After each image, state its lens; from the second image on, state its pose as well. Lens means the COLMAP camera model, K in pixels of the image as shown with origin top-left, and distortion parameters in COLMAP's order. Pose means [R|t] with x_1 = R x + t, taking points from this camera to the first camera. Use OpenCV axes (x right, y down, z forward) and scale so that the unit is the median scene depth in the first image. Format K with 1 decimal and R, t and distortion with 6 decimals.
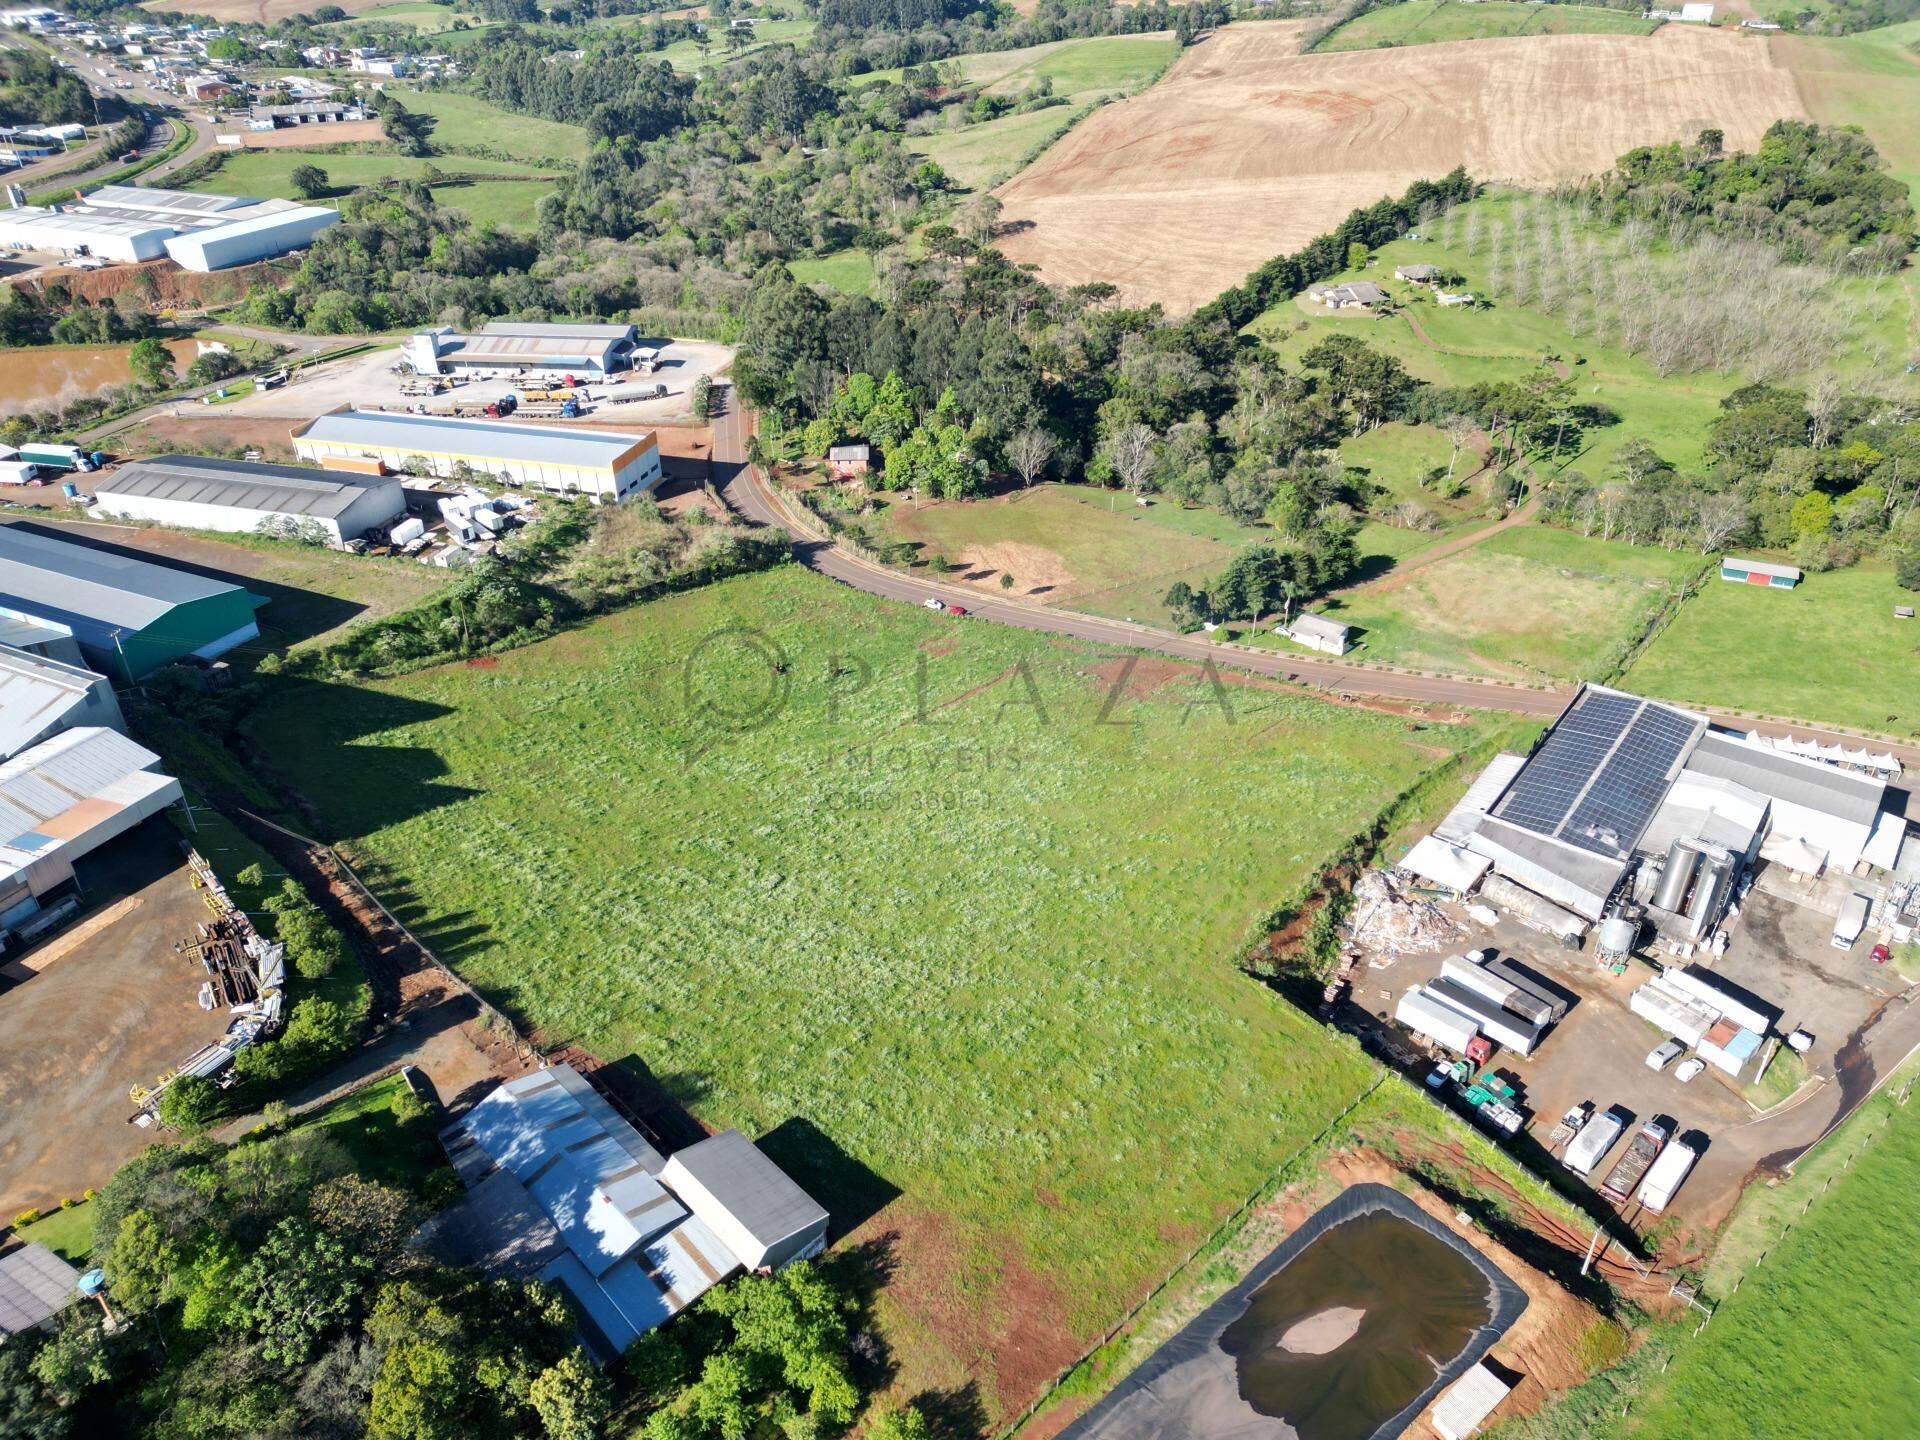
lens RADIAL K [[1329.9, 0, 958.4], [0, 1329.9, 713.2], [0, 0, 1]] dist [0.068592, -0.064730]
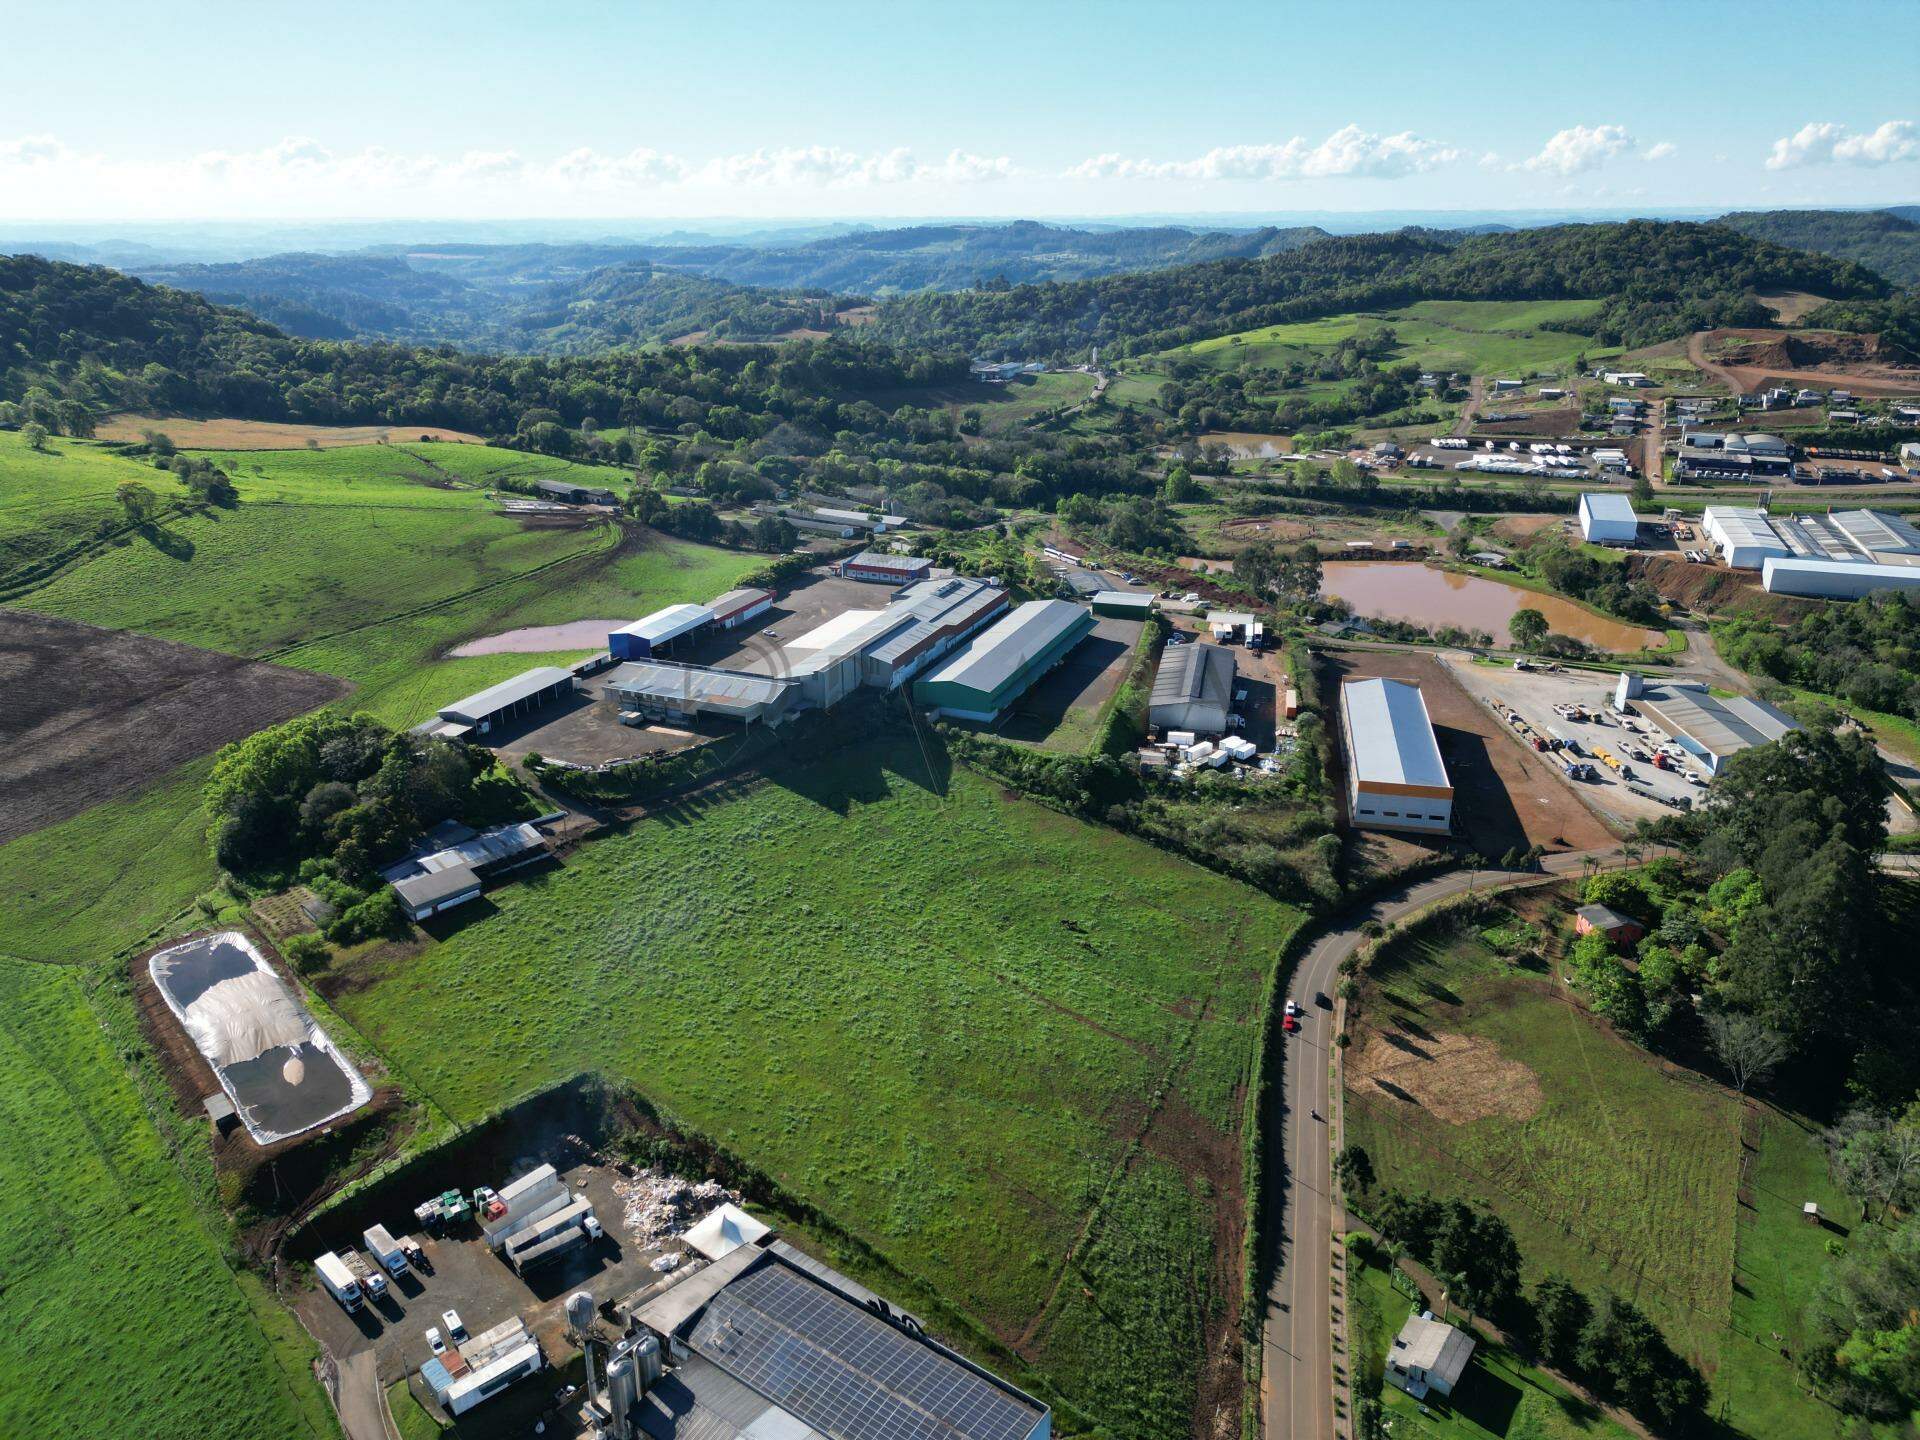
lens RADIAL K [[1329.9, 0, 958.4], [0, 1329.9, 713.2], [0, 0, 1]] dist [0.068592, -0.064730]
pose [[0.053589, 0.357452, -0.932393, 1.112799], [-0.520749, 0.806715, 0.279341, -0.563064], [0.852026, 0.470573, 0.229373, 0.653948]]
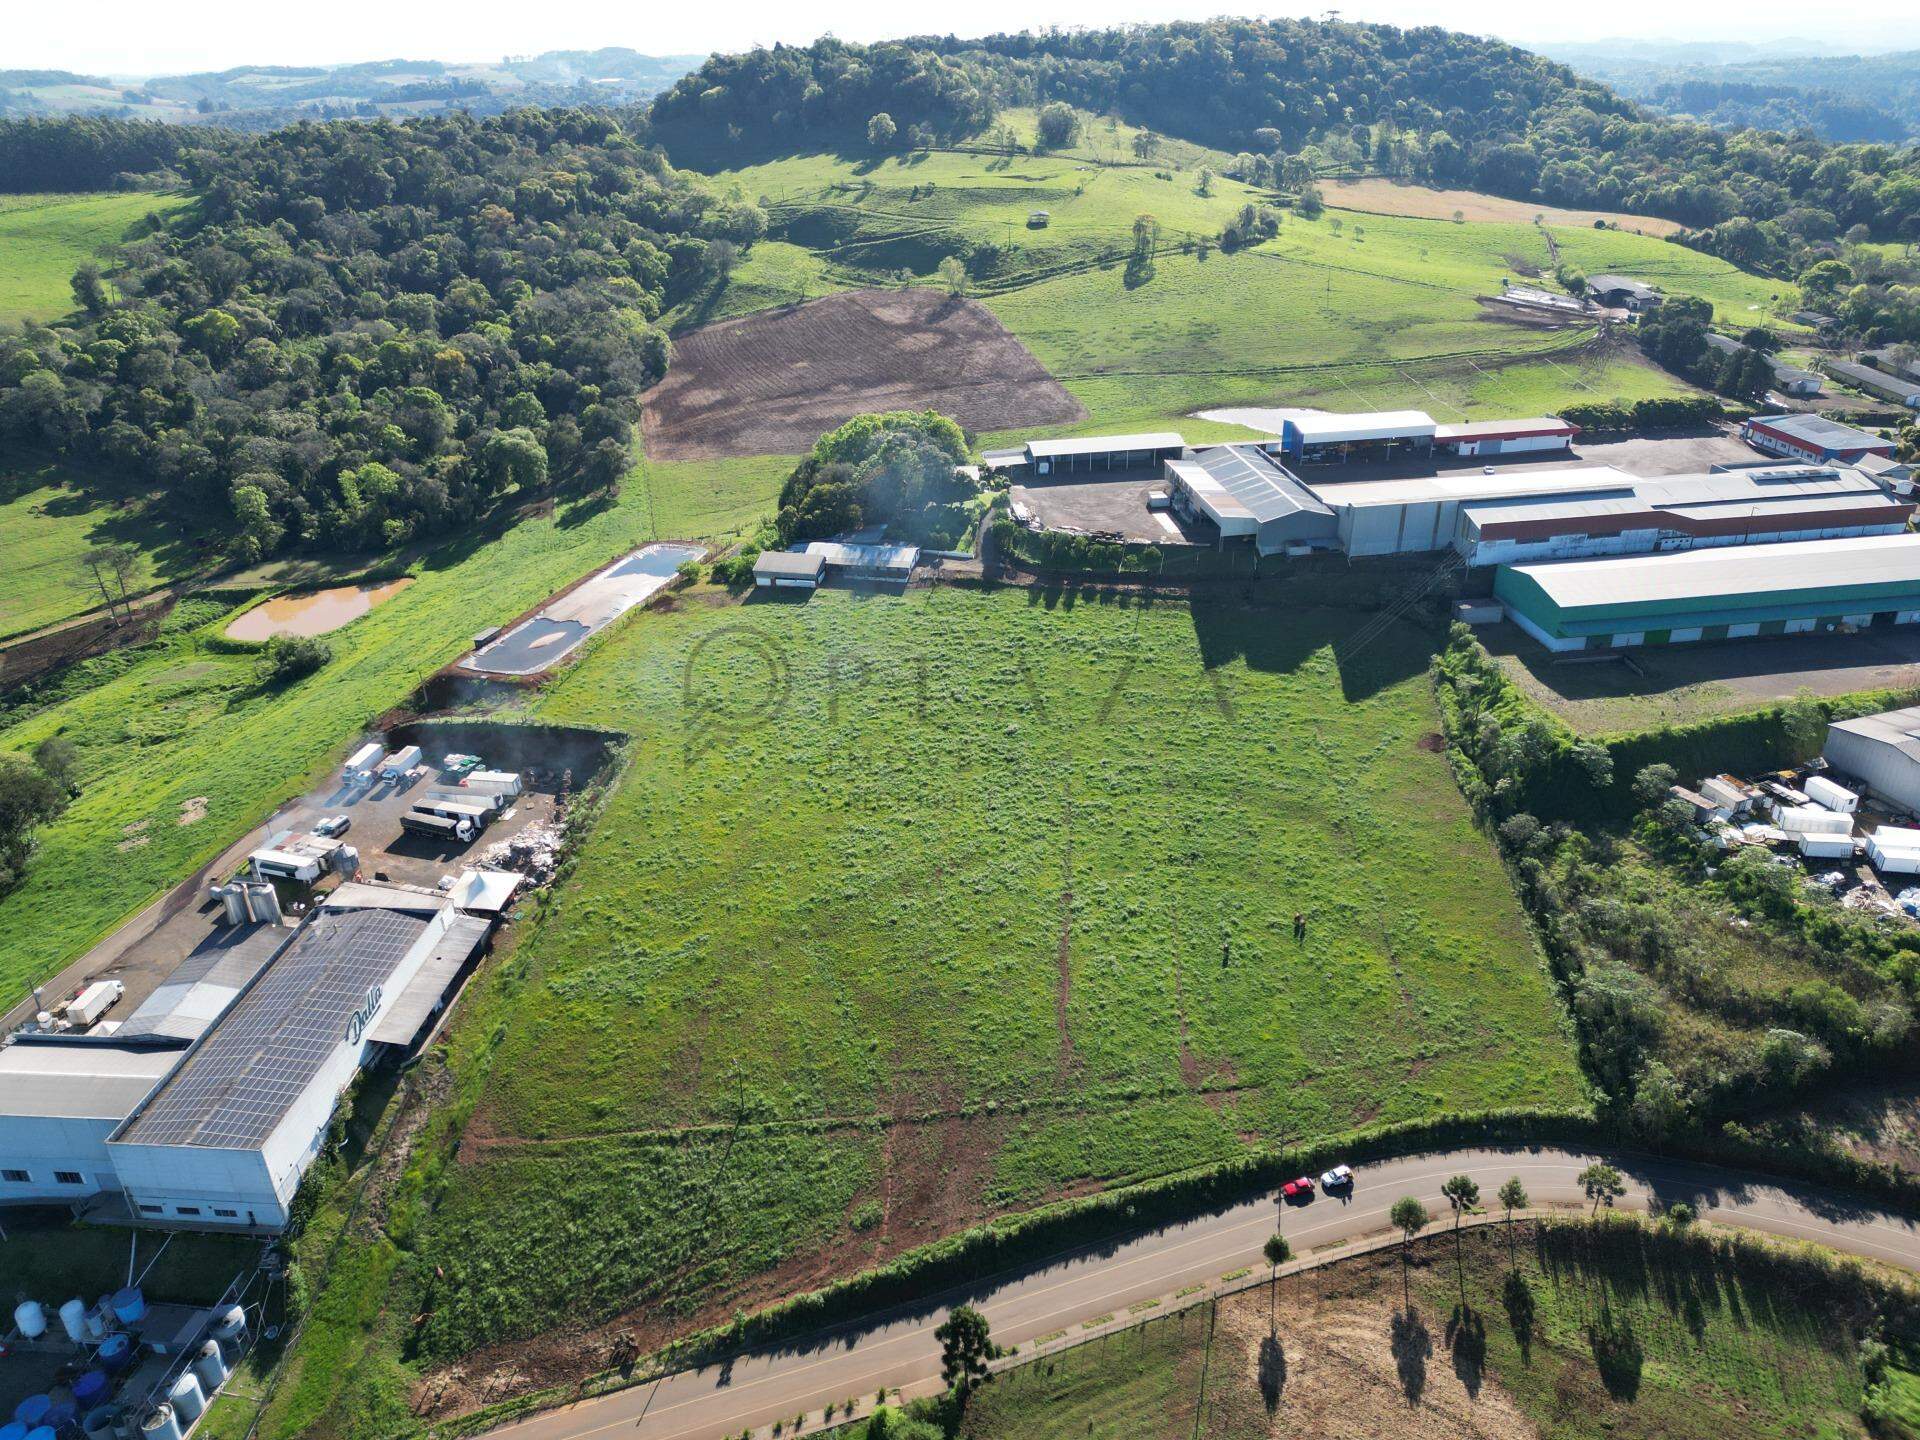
lens RADIAL K [[1329.9, 0, 958.4], [0, 1329.9, 713.2], [0, 0, 1]] dist [0.068592, -0.064730]
pose [[-0.829510, 0.277210, -0.484837, 0.487402], [-0.266103, 0.567067, 0.779502, -0.852210], [0.491021, 0.775622, -0.396622, 1.378866]]
